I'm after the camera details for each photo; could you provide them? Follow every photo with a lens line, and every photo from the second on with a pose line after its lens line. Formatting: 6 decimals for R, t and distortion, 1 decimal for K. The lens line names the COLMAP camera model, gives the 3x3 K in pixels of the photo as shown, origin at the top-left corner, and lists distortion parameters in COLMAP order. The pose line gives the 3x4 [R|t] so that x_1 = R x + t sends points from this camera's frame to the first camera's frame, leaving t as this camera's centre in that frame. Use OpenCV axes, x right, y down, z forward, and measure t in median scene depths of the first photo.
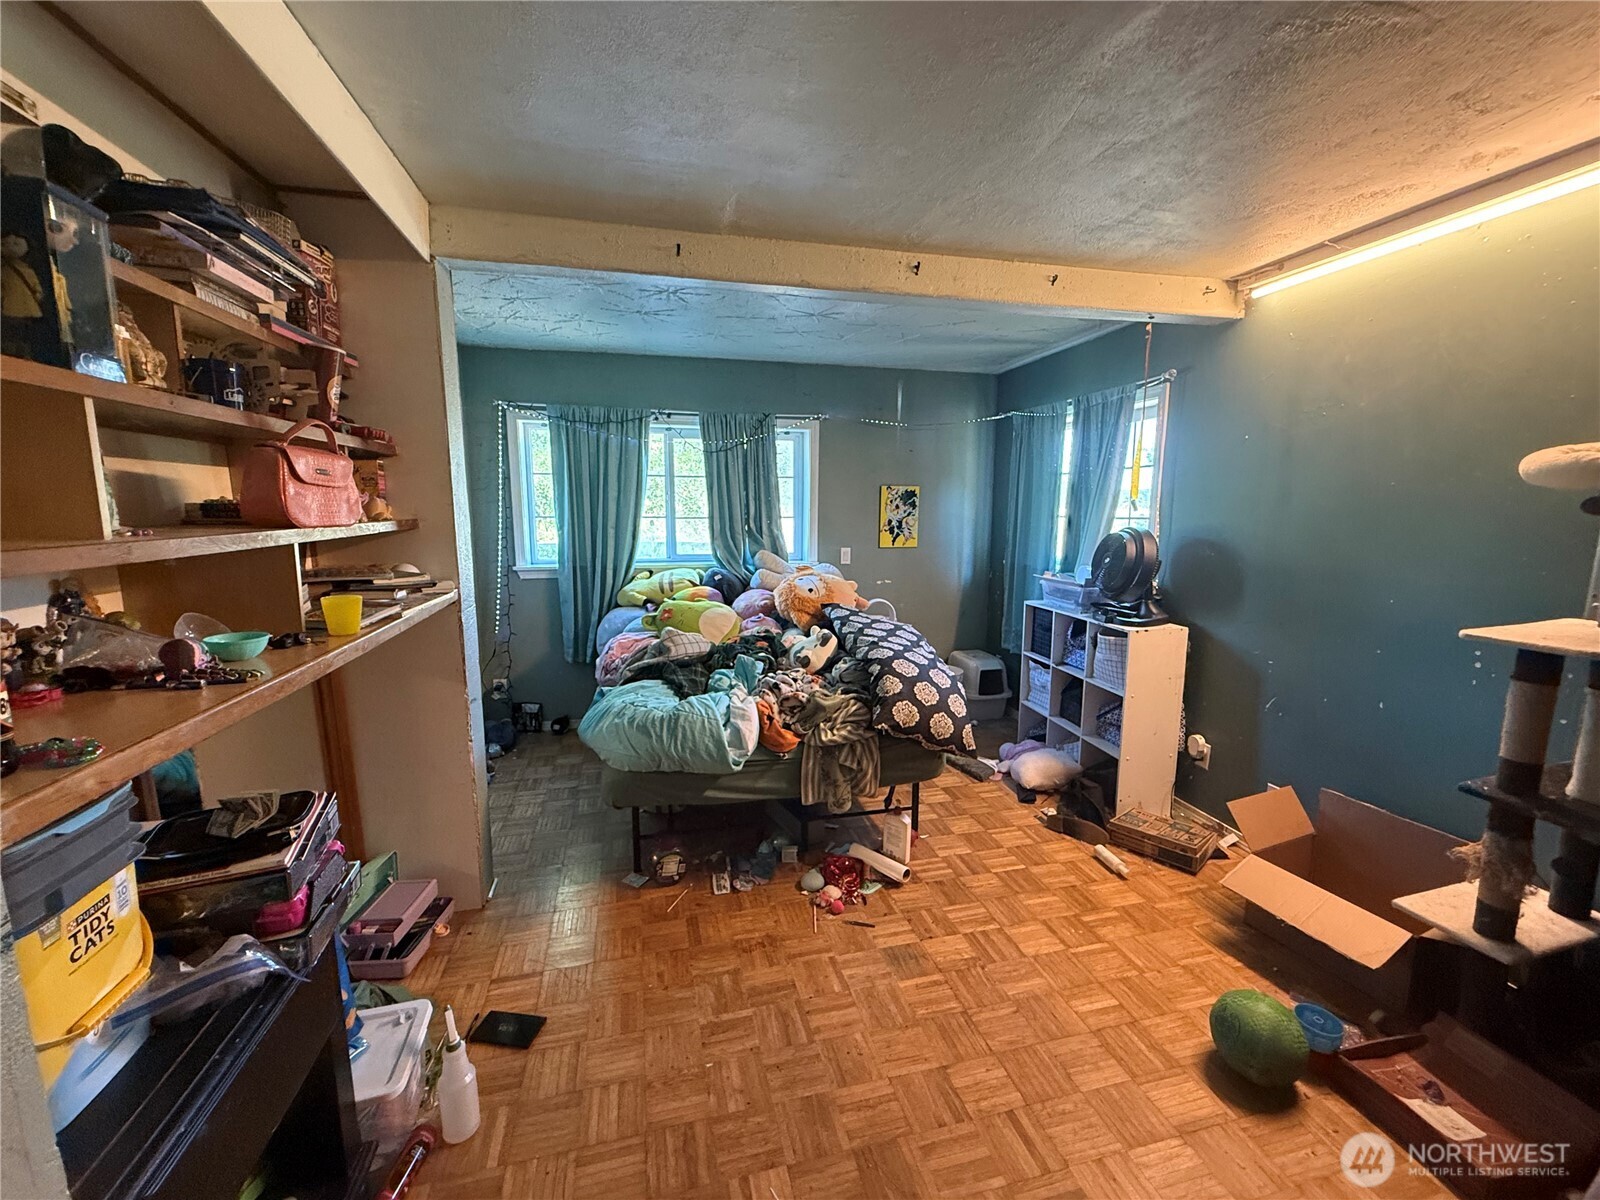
lens RADIAL K [[638.9, 0, 792.6], [0, 638.9, 600.2], [0, 0, 1]] dist [0.001910, -0.000087]
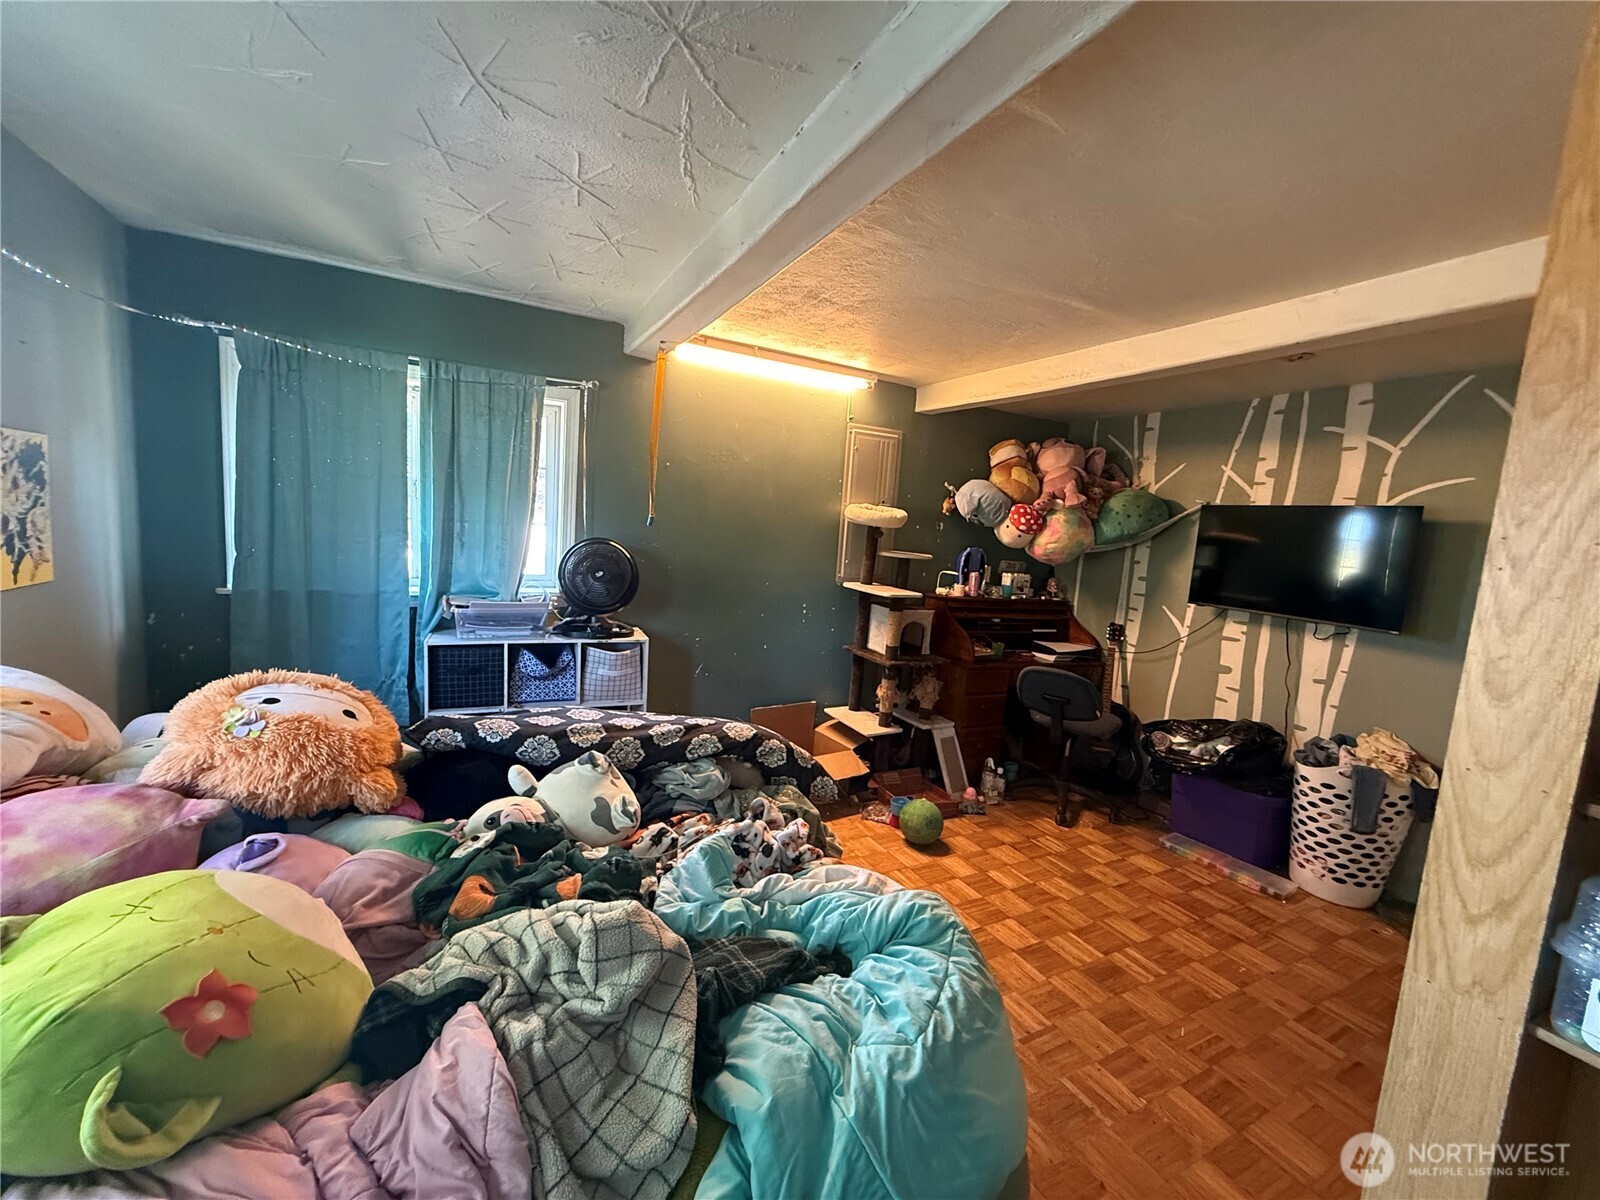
lens RADIAL K [[638.9, 0, 792.6], [0, 638.9, 600.2], [0, 0, 1]] dist [0.001910, -0.000087]
pose [[-0.237400, -0.135404, 0.961929, -0.391513], [0.072923, 0.984959, 0.156643, -0.121485], [-0.968671, 0.107334, -0.223955, 0.753724]]
